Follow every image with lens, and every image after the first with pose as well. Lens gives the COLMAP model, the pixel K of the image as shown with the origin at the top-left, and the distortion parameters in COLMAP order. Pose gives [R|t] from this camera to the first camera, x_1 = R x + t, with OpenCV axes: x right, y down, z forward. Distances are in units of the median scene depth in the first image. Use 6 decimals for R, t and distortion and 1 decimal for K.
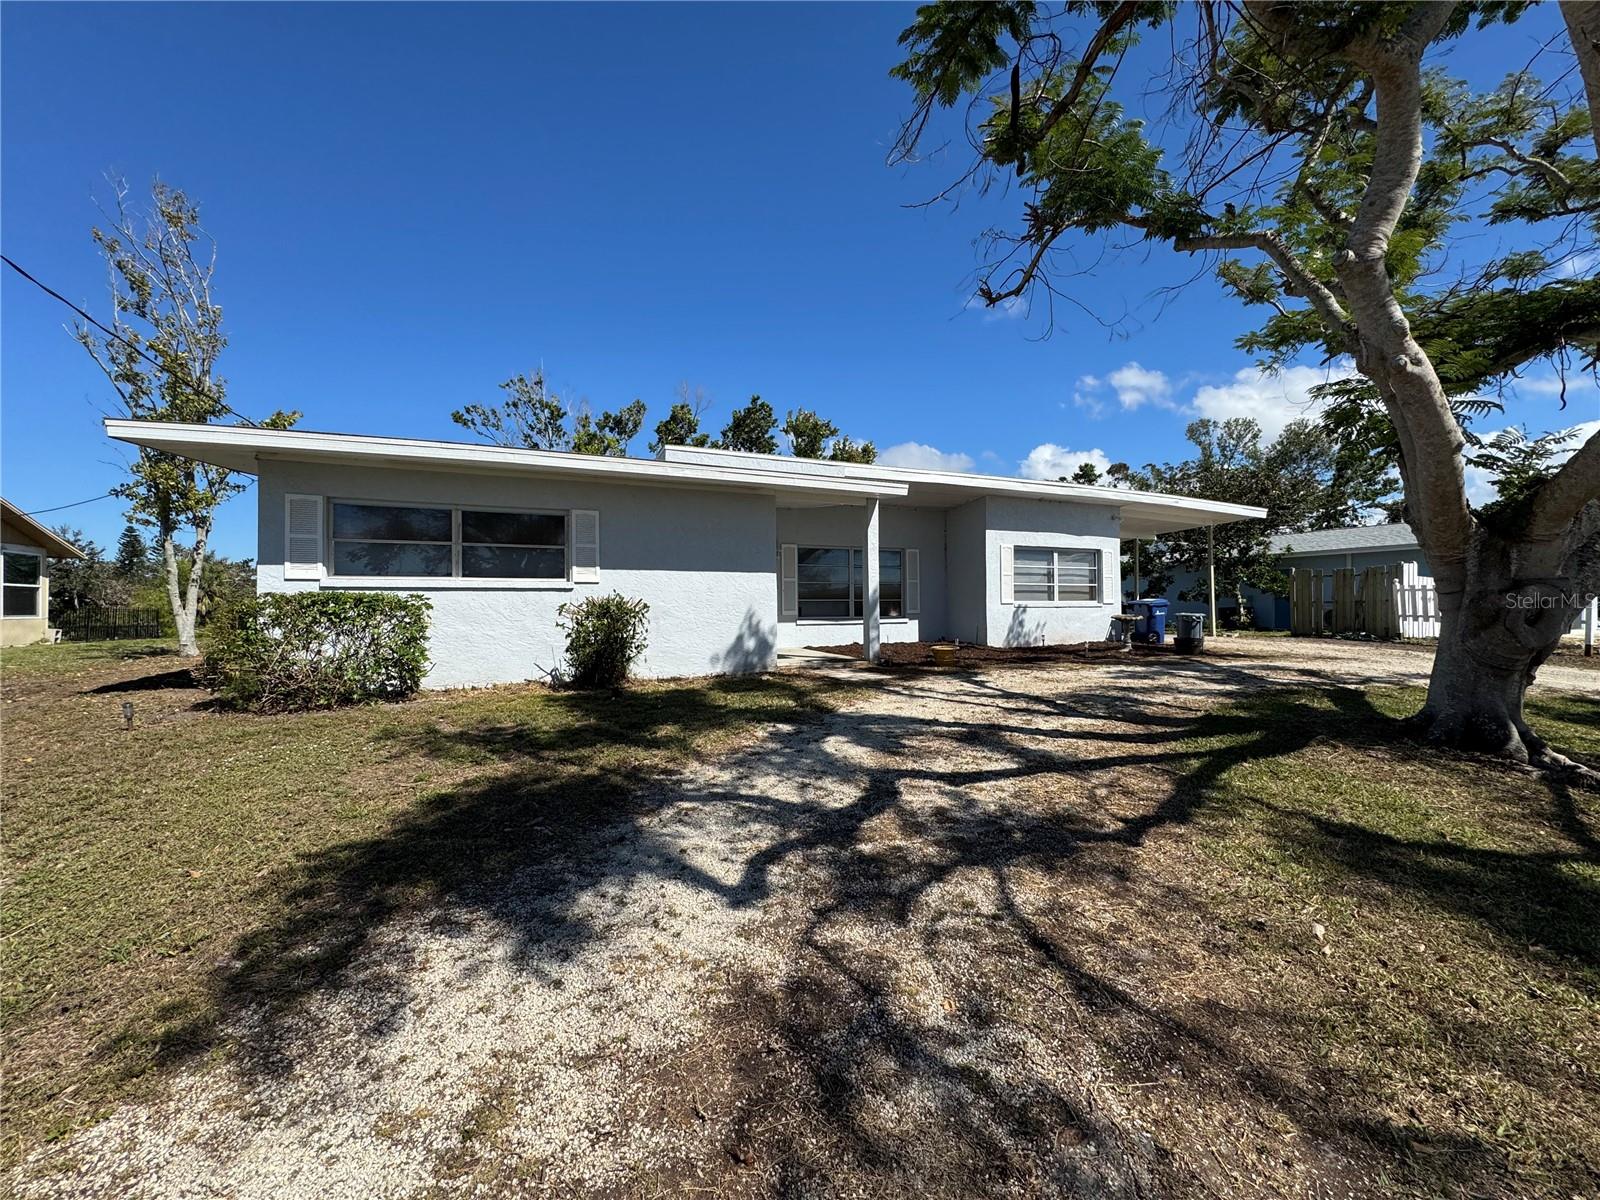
lens RADIAL K [[638.4, 0, 800.0], [0, 638.4, 600.0], [0, 0, 1]] dist [-0.001640, 0.000028]
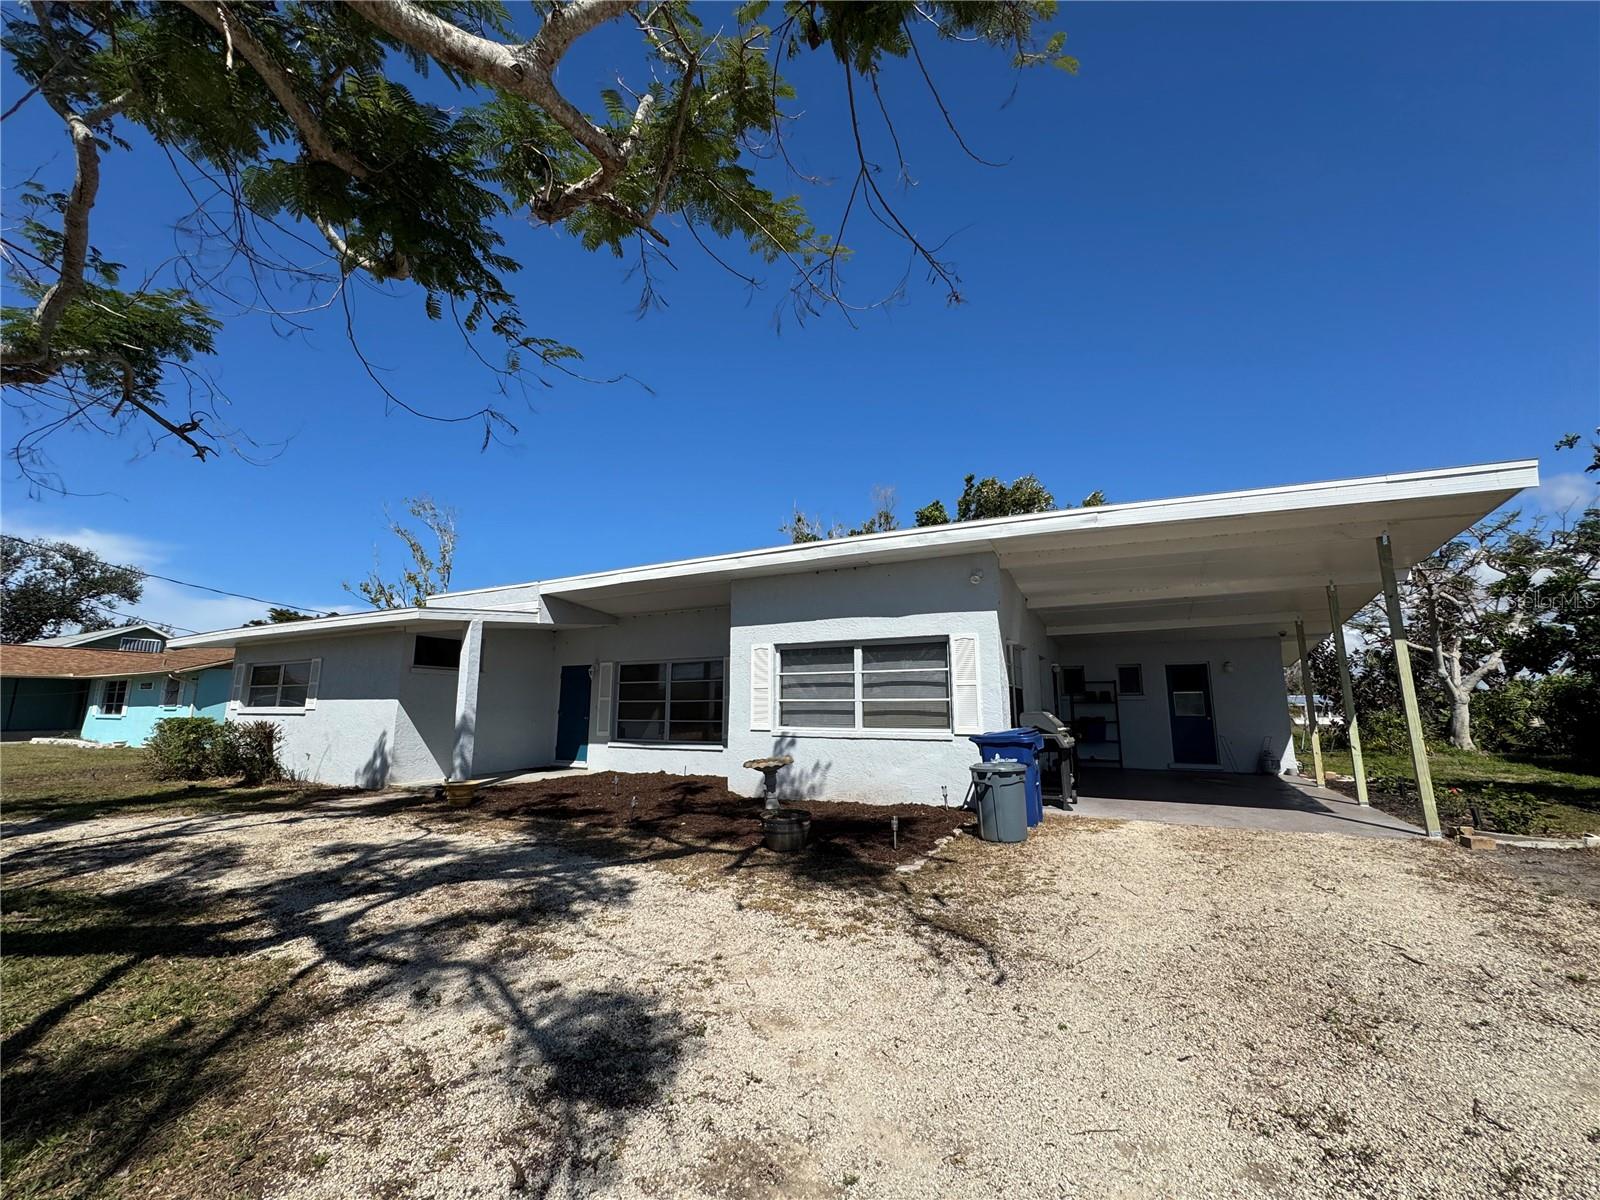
lens RADIAL K [[638.4, 0, 800.0], [0, 638.4, 600.0], [0, 0, 1]] dist [-0.001640, 0.000028]
pose [[0.610592, -0.128399, -0.781467, 0.928213], [0.004126, 0.987272, -0.158990, -0.024220], [0.791934, 0.093854, 0.603350, 0.621987]]
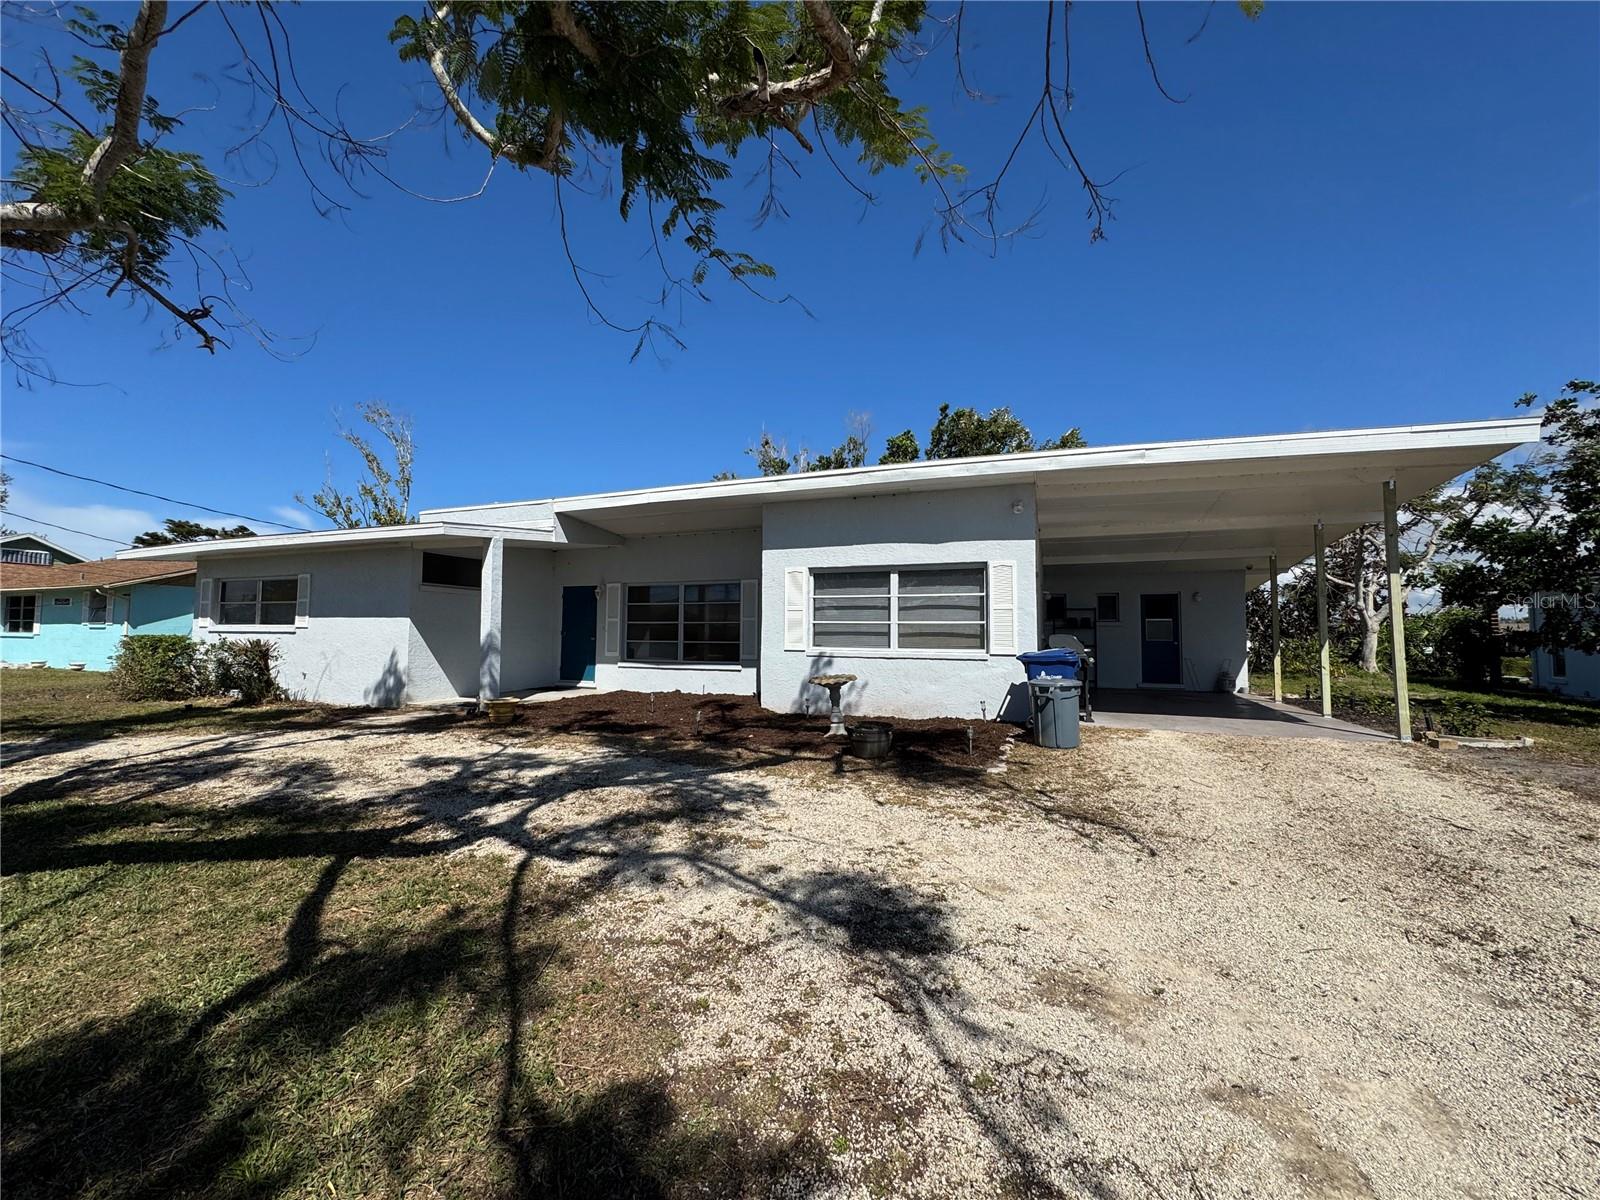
lens RADIAL K [[638.4, 0, 800.0], [0, 638.4, 600.0], [0, 0, 1]] dist [-0.001640, 0.000028]
pose [[0.691119, -0.028995, -0.722159, 0.866409], [-0.004753, 0.998991, -0.044659, -0.019523], [0.722726, 0.034297, 0.690284, 0.523888]]
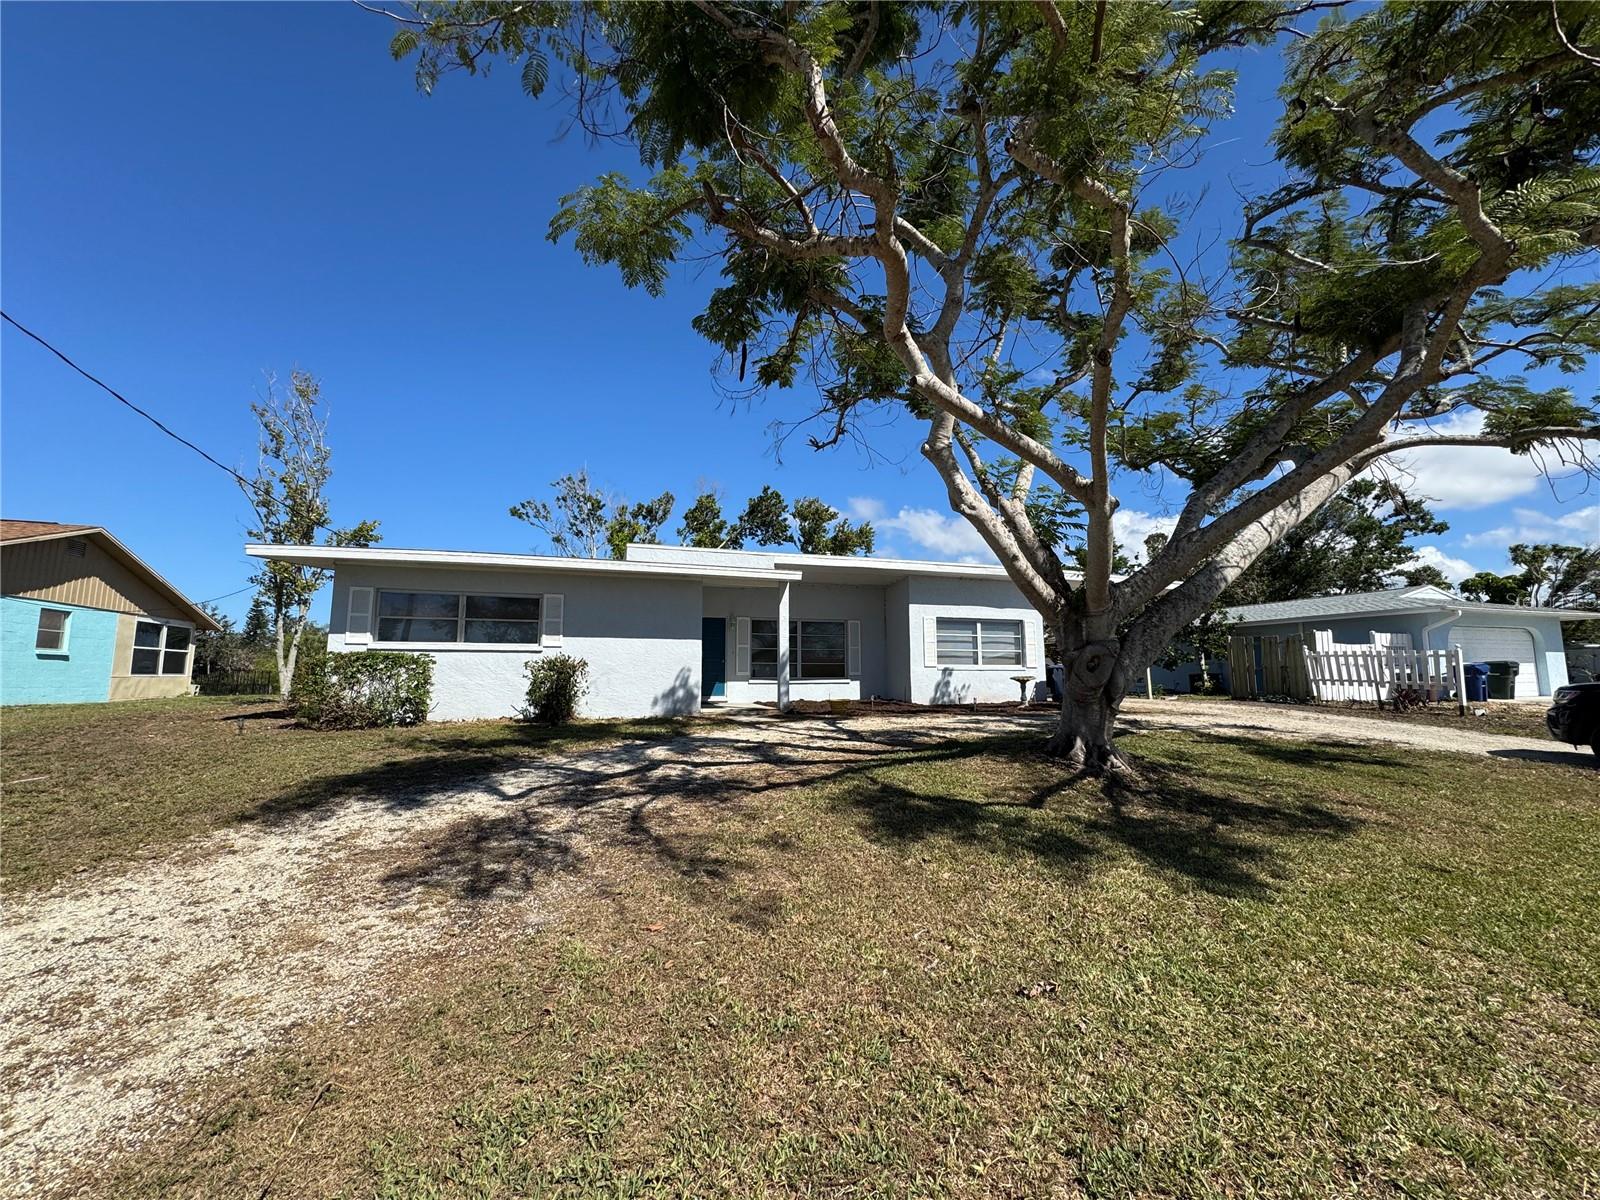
lens RADIAL K [[638.4, 0, 800.0], [0, 638.4, 600.0], [0, 0, 1]] dist [-0.001640, 0.000028]
pose [[0.994723, -0.007567, -0.102322, 0.212634], [-0.003722, 0.993959, -0.109685, 0.013624], [0.102534, 0.109486, 0.988686, -0.198193]]
